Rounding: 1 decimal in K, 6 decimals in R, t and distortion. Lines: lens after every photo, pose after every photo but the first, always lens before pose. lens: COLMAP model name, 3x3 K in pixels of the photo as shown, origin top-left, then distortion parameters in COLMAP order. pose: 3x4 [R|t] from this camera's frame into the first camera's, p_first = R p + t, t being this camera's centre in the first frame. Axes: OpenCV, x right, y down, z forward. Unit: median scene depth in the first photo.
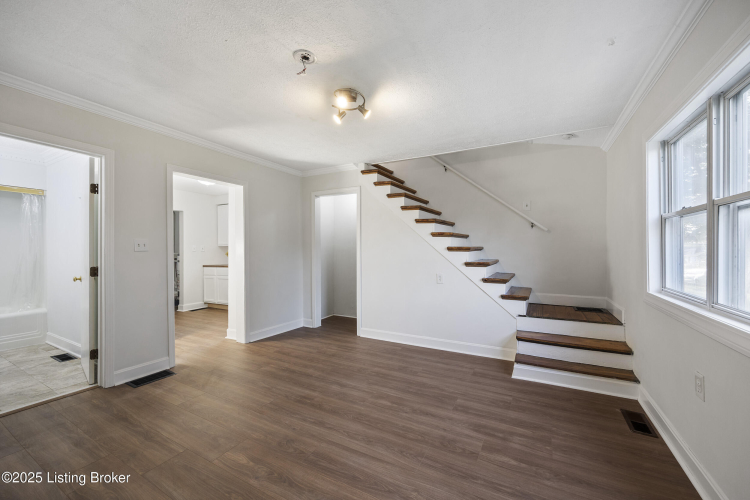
lens RADIAL K [[293.5, 0, 382.5], [0, 293.5, 254.7], [0, 0, 1]] dist [-0.015150, -0.000021]
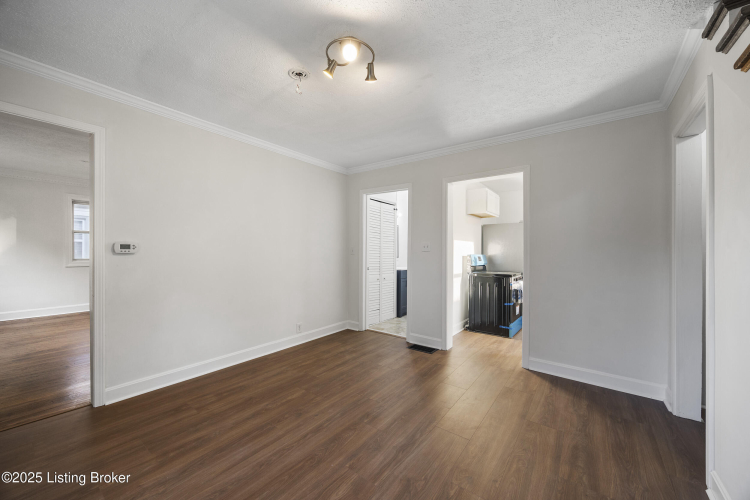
lens RADIAL K [[285.7, 0, 375.6], [0, 285.7, 255.7], [0, 0, 1]] dist [-0.002414, -0.000224]
pose [[-0.161283, 0.018773, -0.986730, 0.532750], [-0.020280, 0.999545, 0.022332, -0.018639], [0.986700, 0.023612, -0.160829, 1.047664]]
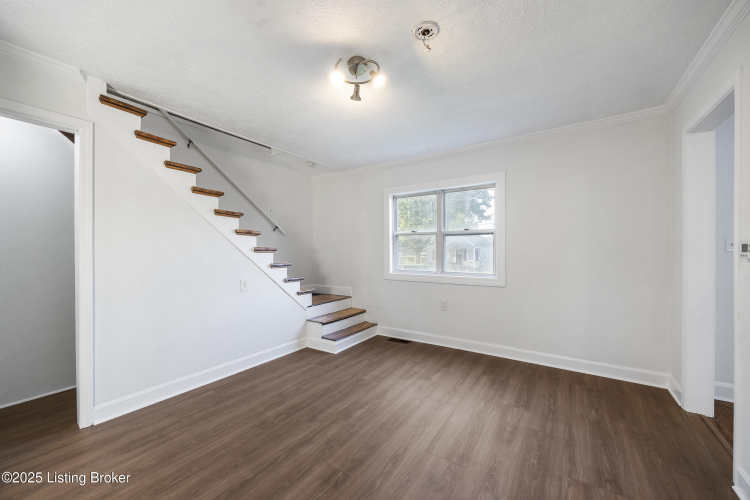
lens RADIAL K [[285.7, 0, 375.6], [0, 285.7, 255.7], [0, 0, 1]] dist [-0.002414, -0.000224]
pose [[0.108828, -0.019536, 0.993869, -0.811589], [0.016210, 0.999709, 0.017875, -0.017192], [-0.993928, 0.014165, 0.109113, 0.757809]]
